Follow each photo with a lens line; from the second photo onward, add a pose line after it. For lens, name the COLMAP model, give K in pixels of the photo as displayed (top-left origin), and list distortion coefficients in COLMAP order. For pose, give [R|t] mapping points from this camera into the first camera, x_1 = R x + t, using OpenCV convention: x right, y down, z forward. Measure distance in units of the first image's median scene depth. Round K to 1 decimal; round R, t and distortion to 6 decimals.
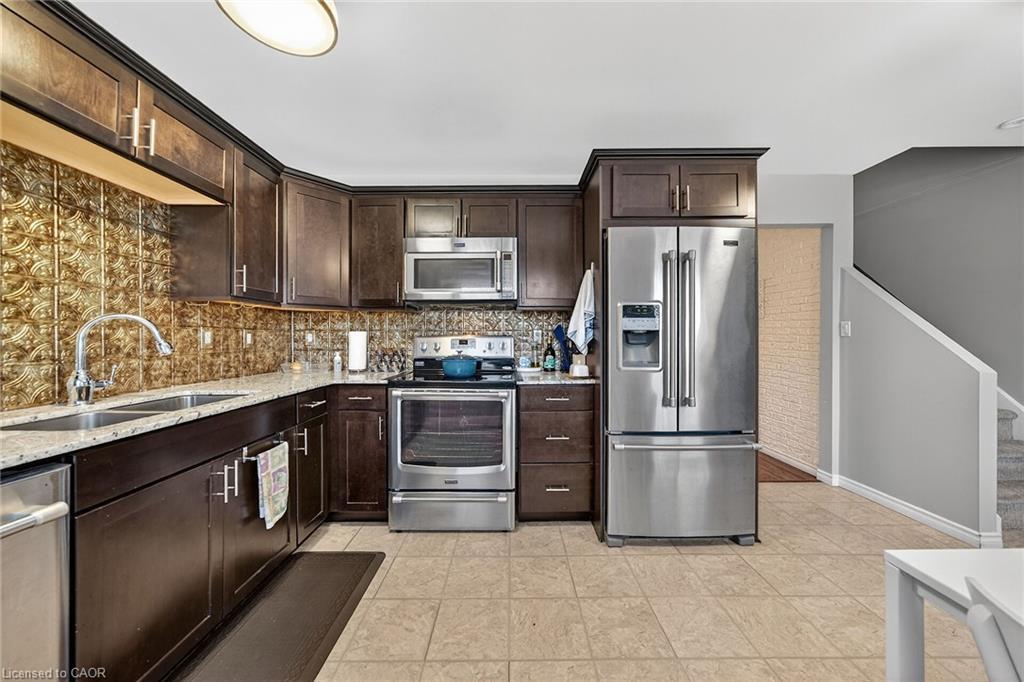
lens RADIAL K [[350.0, 0, 512.0], [0, 350.0, 341.0], [0, 0, 1]] dist [-0.028198, 0.009515]
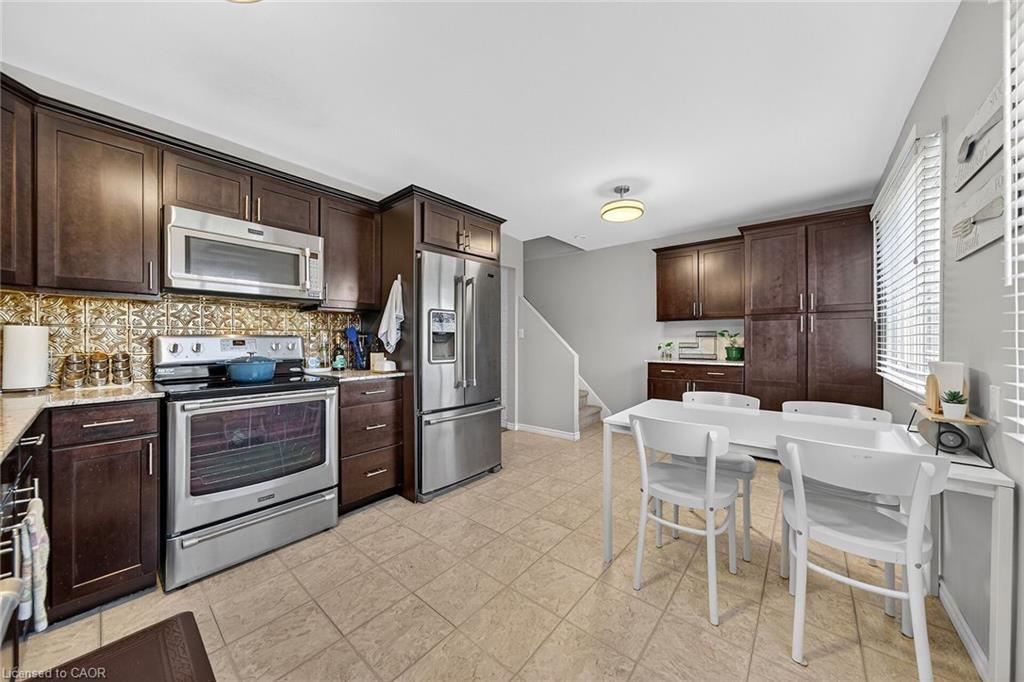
lens RADIAL K [[351.9, 0, 510.3], [0, 351.9, 344.7], [0, 0, 1]] dist [-0.010169, 0.000096]
pose [[0.644295, -0.010522, 0.764705, -0.446023], [0.008829, 0.999941, 0.006319, 0.010121], [-0.764726, 0.002681, 0.644350, -0.060355]]
